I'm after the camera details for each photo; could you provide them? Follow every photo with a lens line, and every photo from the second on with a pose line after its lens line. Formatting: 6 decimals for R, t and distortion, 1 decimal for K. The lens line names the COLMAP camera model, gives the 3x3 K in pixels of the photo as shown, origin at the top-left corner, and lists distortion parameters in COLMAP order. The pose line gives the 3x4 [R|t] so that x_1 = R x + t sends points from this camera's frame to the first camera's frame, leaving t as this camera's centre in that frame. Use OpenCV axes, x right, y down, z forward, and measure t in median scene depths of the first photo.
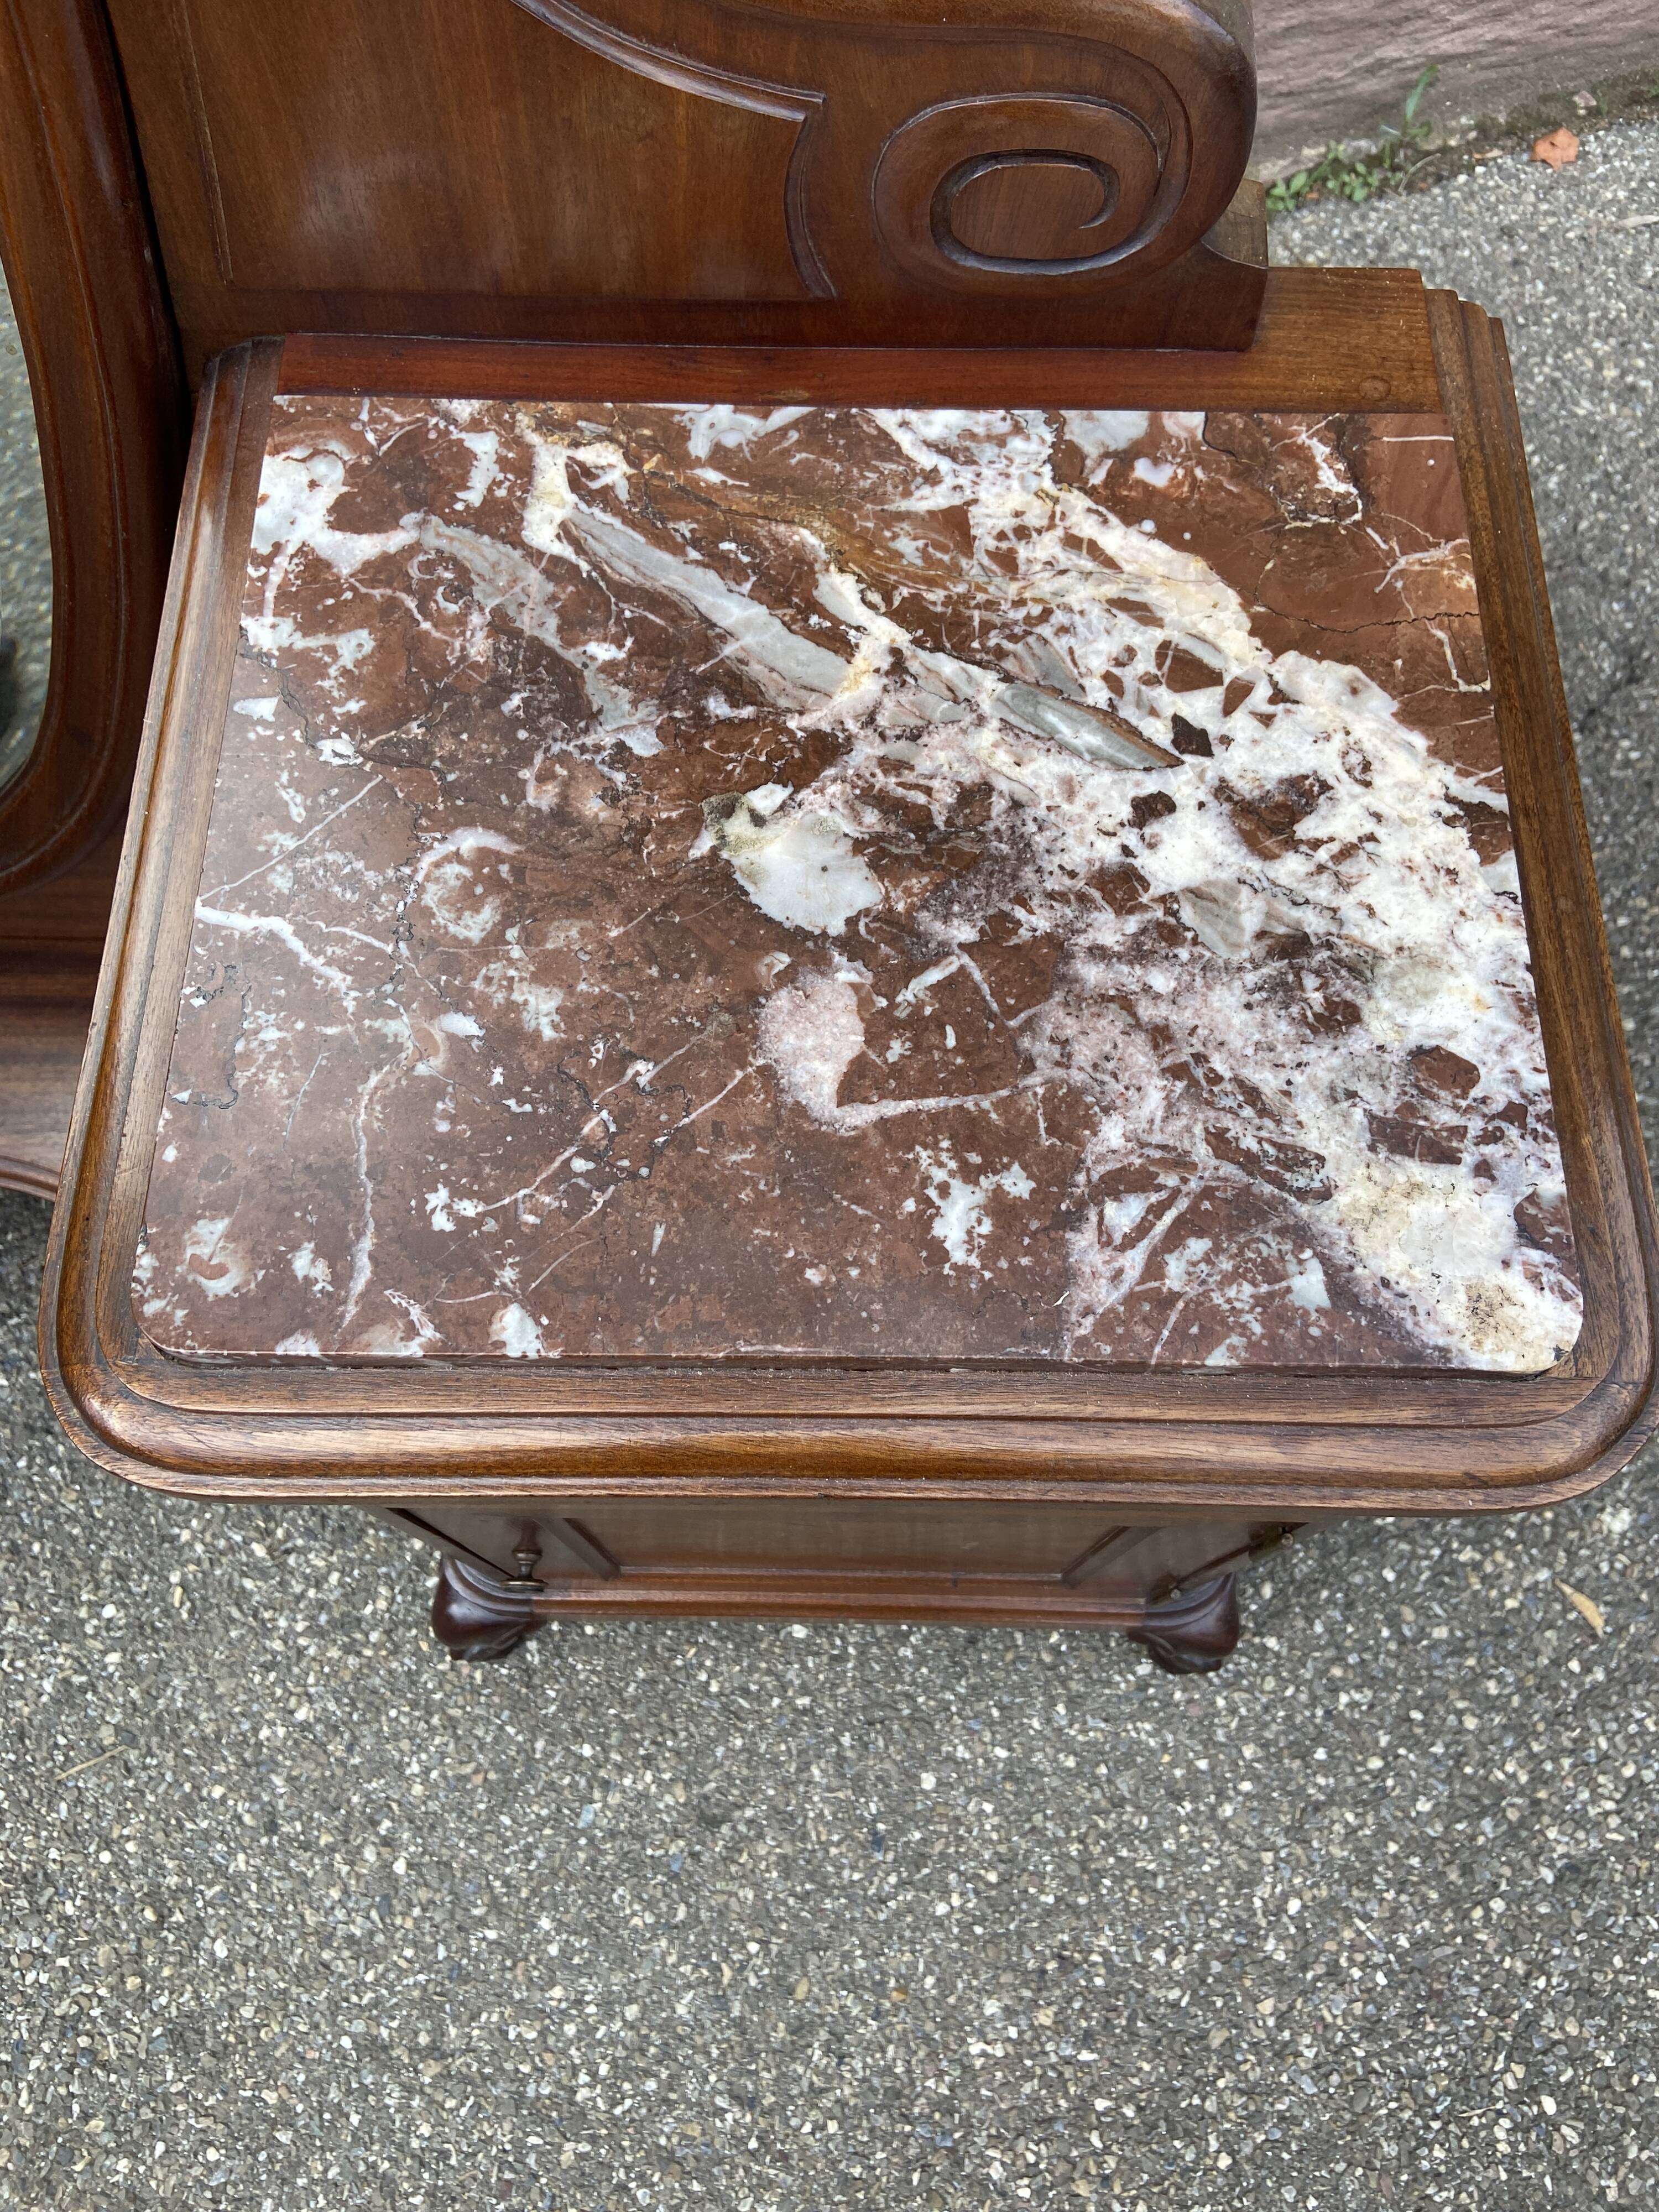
lens RADIAL K [[1677.5, 0, 840.9], [0, 1677.5, 1097.3], [0, 0, 1]] dist [0.112097, -0.134380]
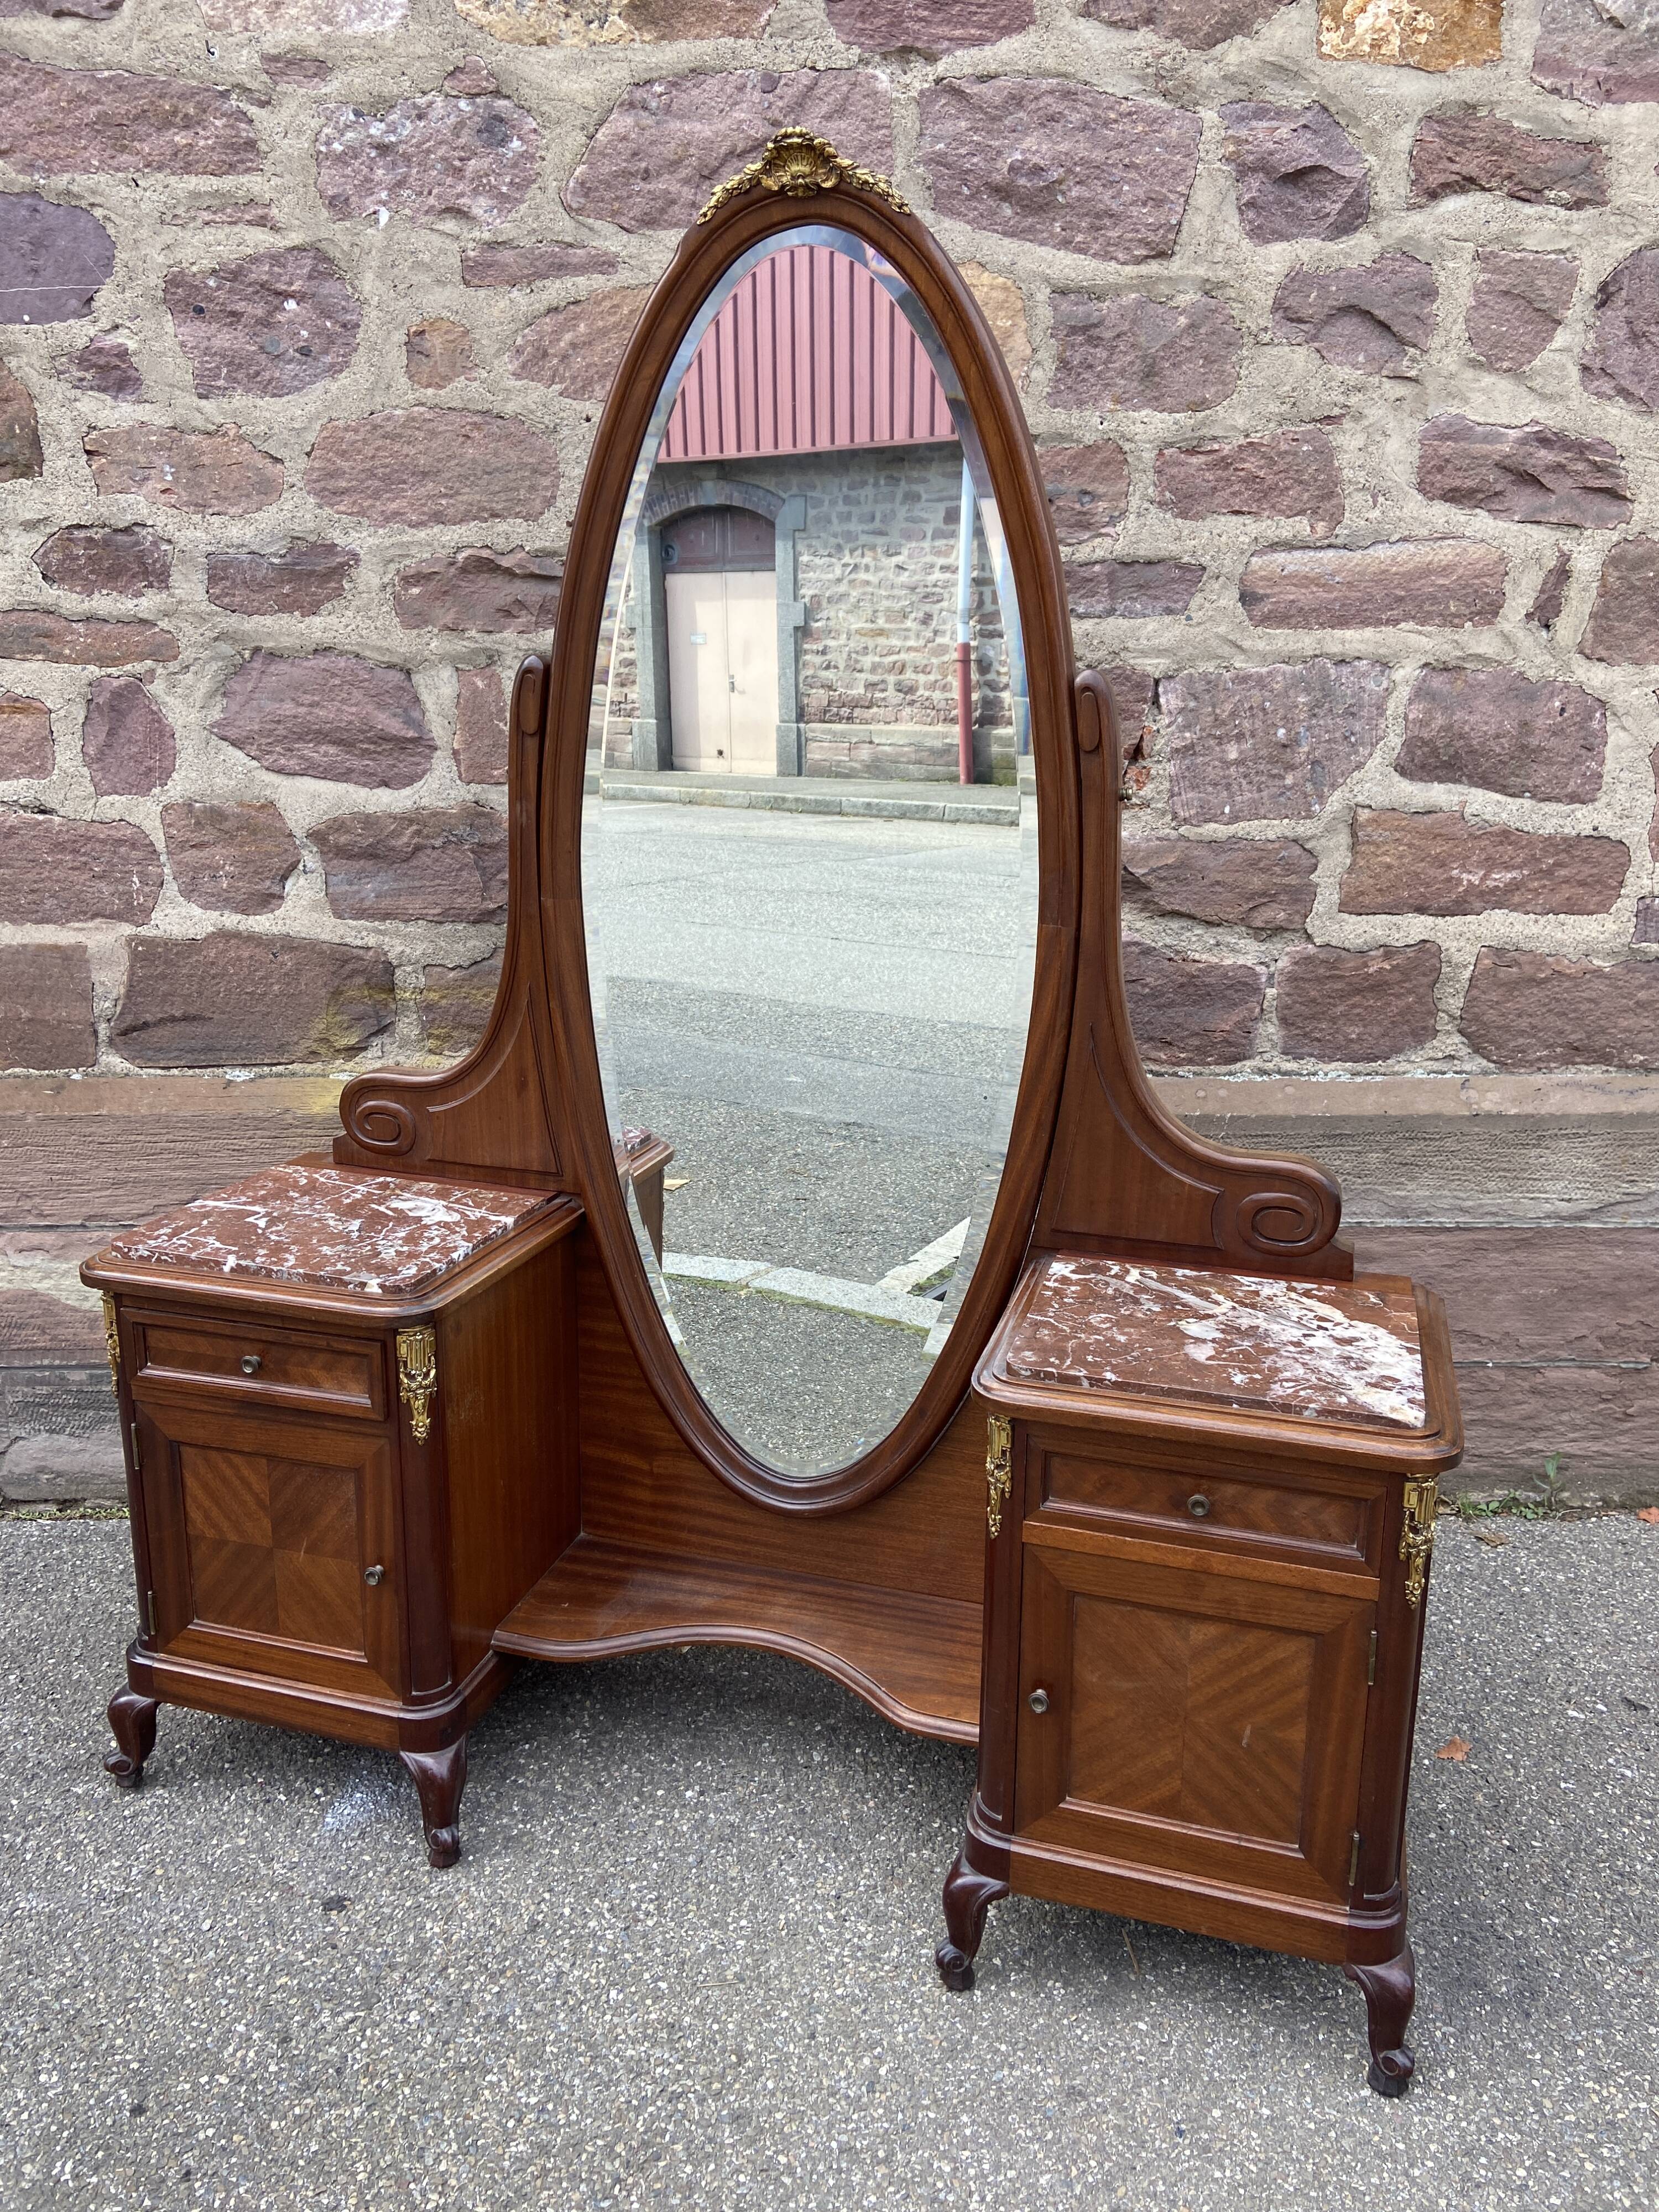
lens RADIAL K [[1686.3, 0, 851.5], [0, 1686.3, 1084.6], [0, 0, 1]] dist [0.104928, -0.131662]
pose [[0.962797, 0.067775, -0.261590, 0.147722], [-0.252292, 0.572235, -0.780318, 2.225346], [0.096805, 0.817284, 0.568045, -1.308767]]
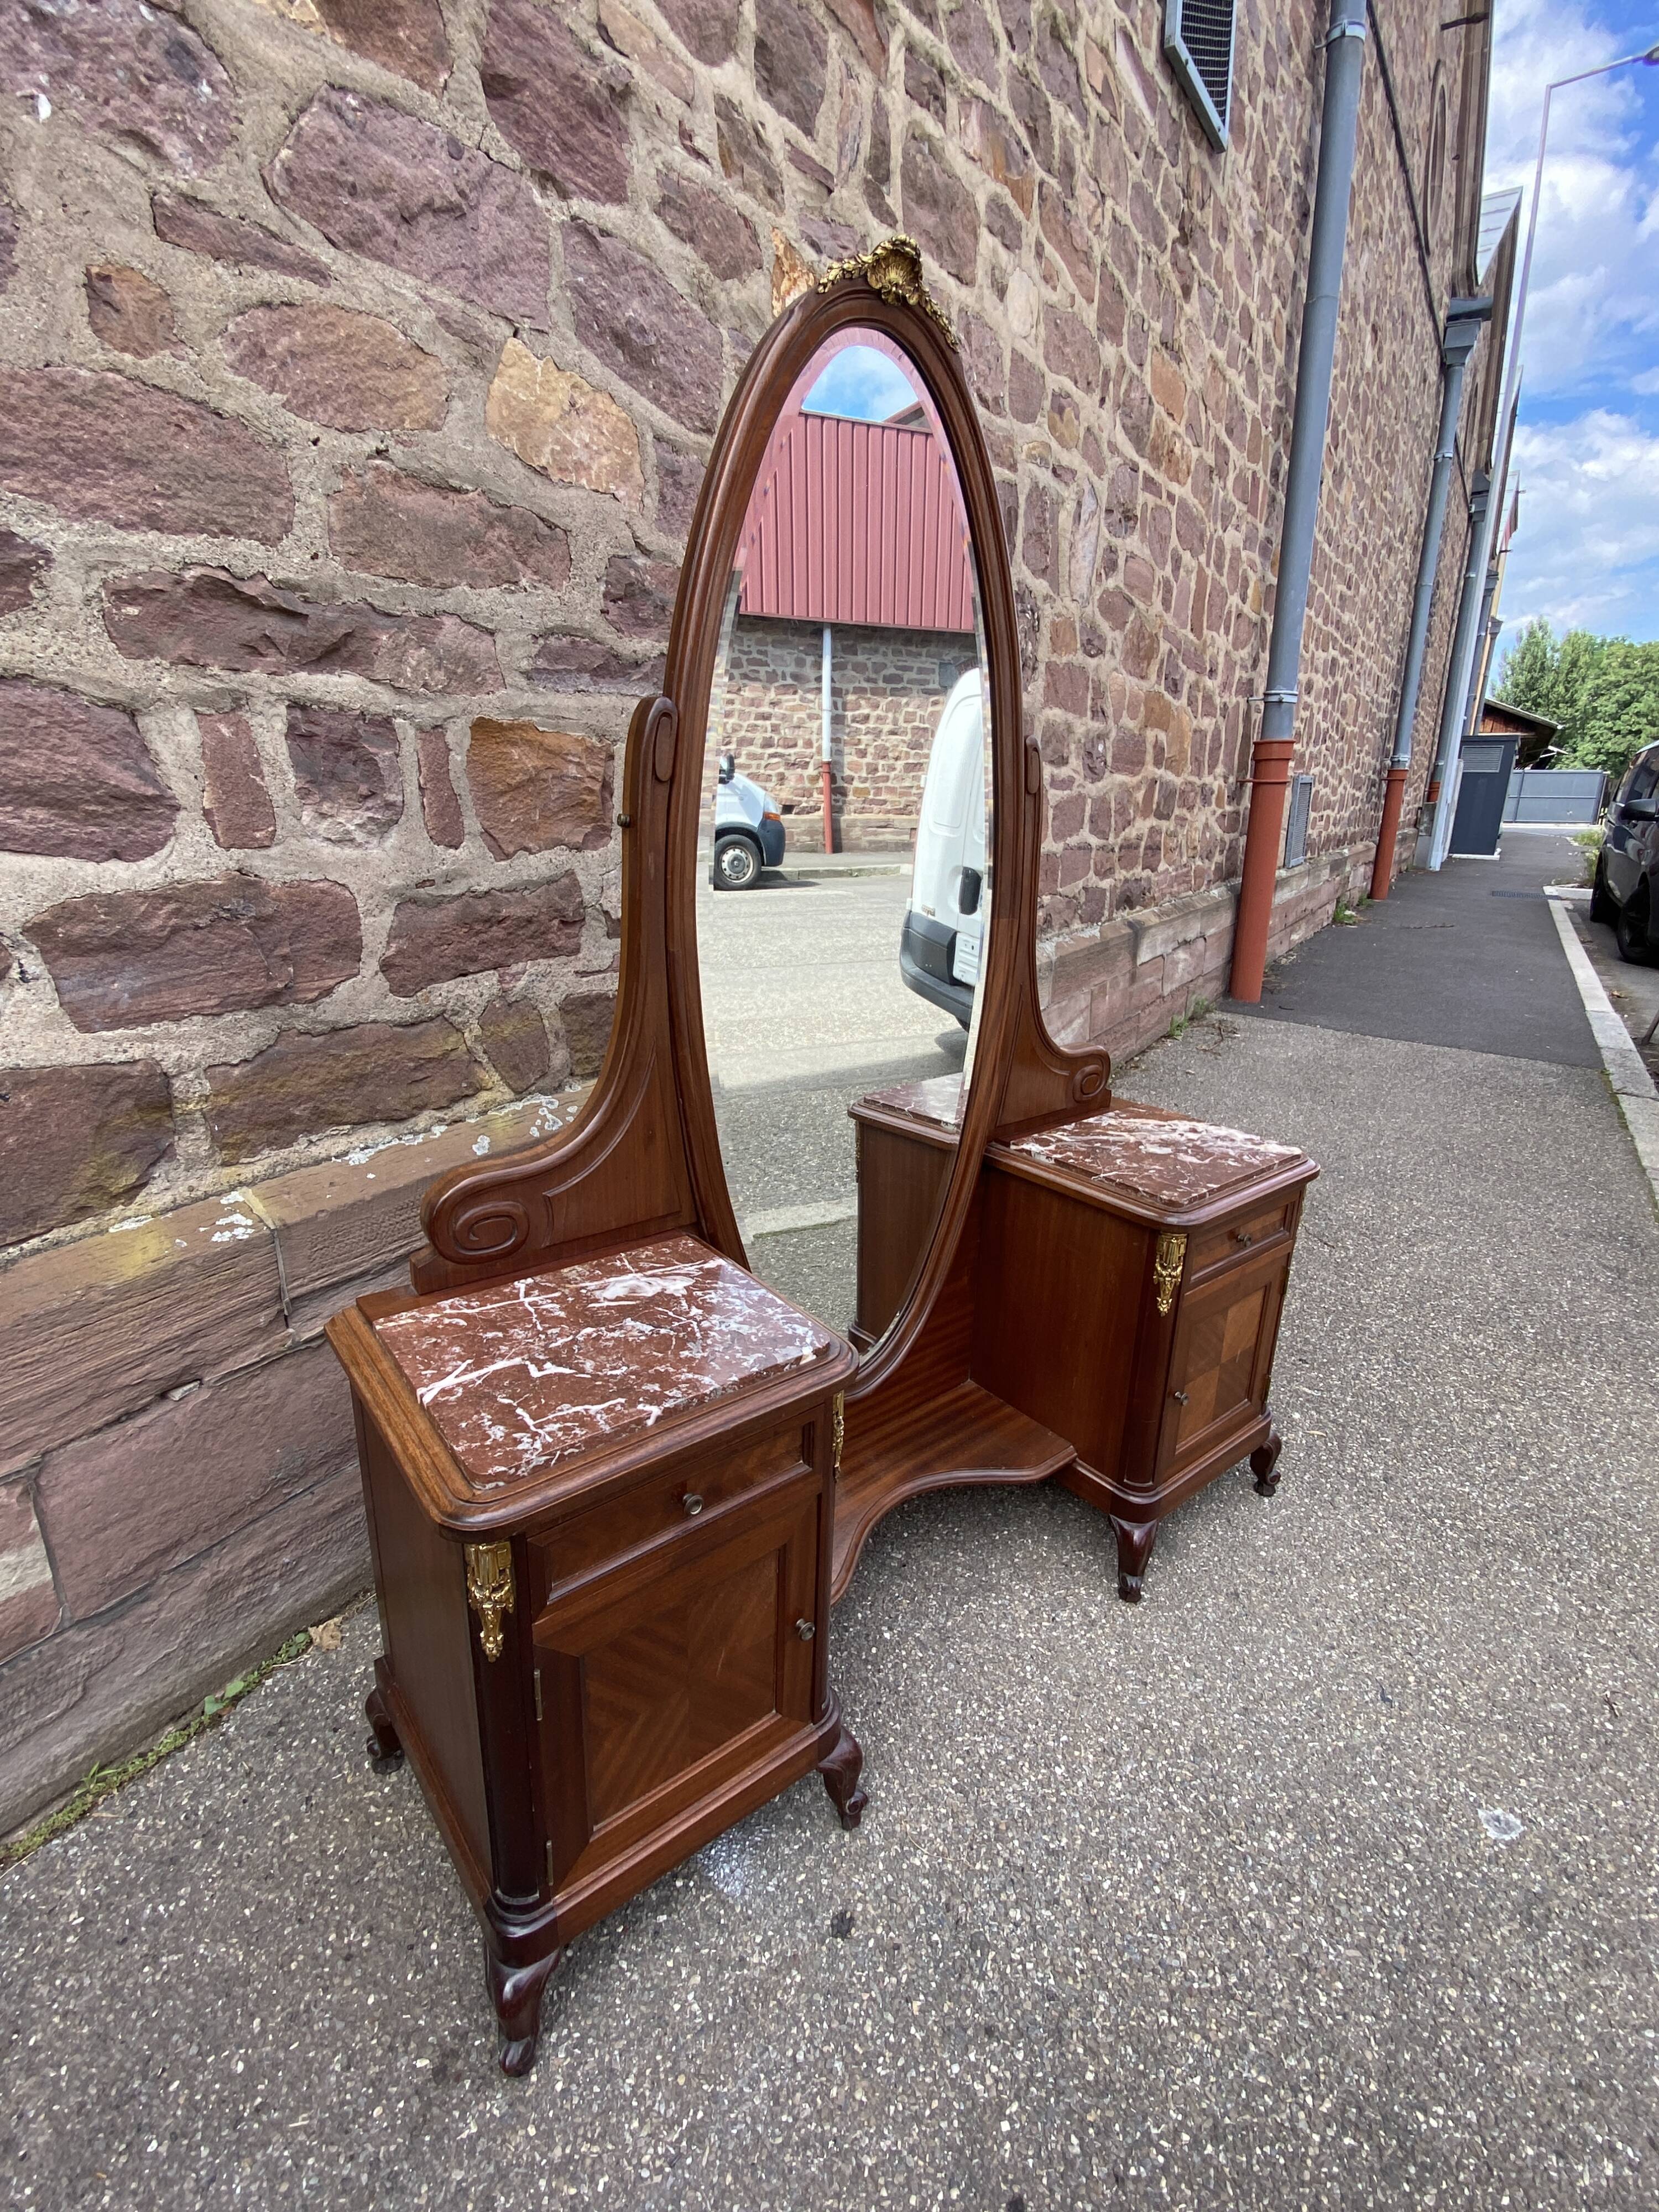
lens RADIAL K [[1002.6, 0, 839.0], [0, 1002.6, 1098.9], [0, 0, 1]] dist [0.013001, -0.017716]
pose [[0.759909, -0.181600, 0.624147, -2.632982], [0.597560, 0.573087, -0.560796, 0.918467], [-0.255850, 0.799120, 0.544011, -0.629888]]
